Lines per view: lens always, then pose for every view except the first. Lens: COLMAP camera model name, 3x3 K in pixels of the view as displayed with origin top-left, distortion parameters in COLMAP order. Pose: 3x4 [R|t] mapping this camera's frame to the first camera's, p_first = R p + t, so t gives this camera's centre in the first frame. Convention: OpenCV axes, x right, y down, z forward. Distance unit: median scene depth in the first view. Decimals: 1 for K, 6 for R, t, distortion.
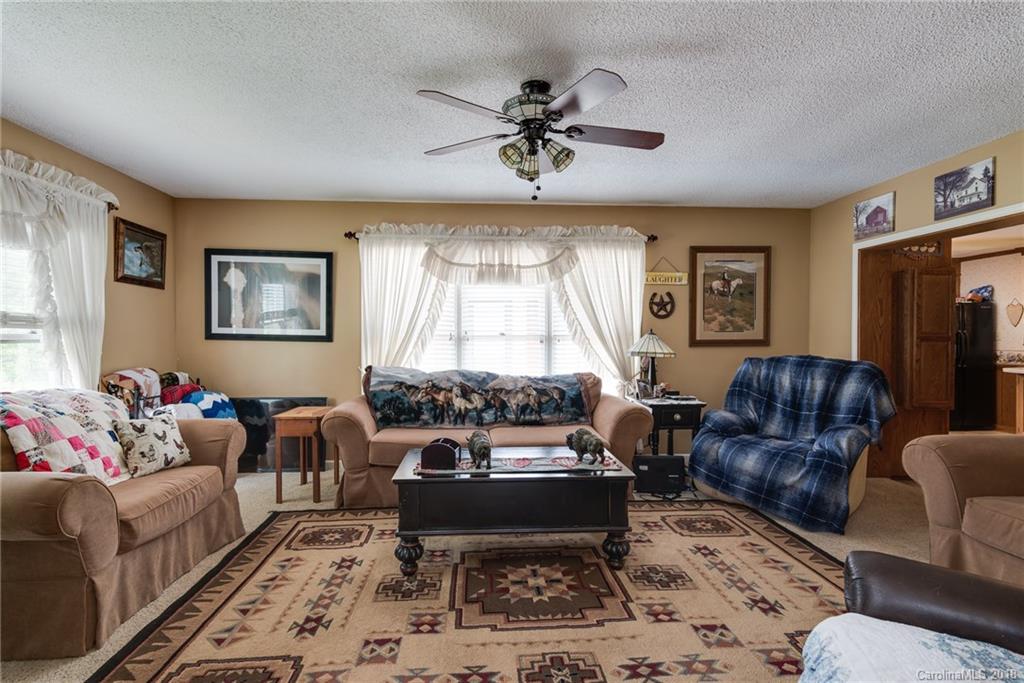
lens RADIAL K [[514.0, 0, 509.2], [0, 514.0, 342.4], [0, 0, 1]] dist [0.003493, -0.000096]
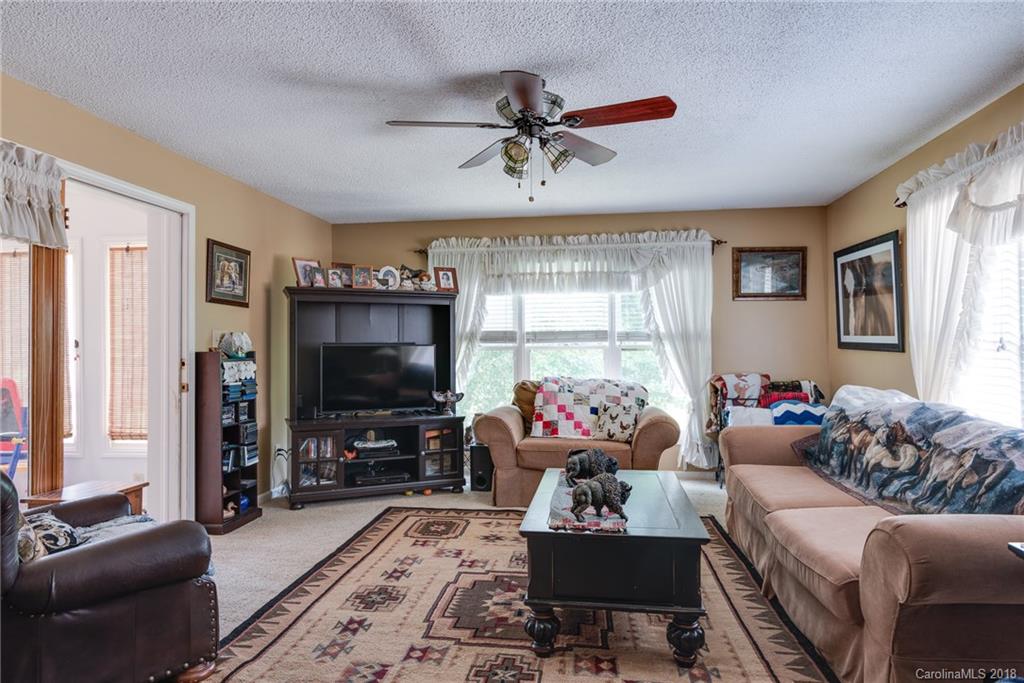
lens RADIAL K [[603.2, 0, 511.4], [0, 603.2, 343.3], [0, 0, 1]] dist [0.003135, 0.001400]
pose [[-0.190916, -0.005450, -0.981591, 1.161708], [-0.005221, 0.999976, -0.004536, -0.013421], [0.981593, 0.004259, -0.190940, 1.198949]]
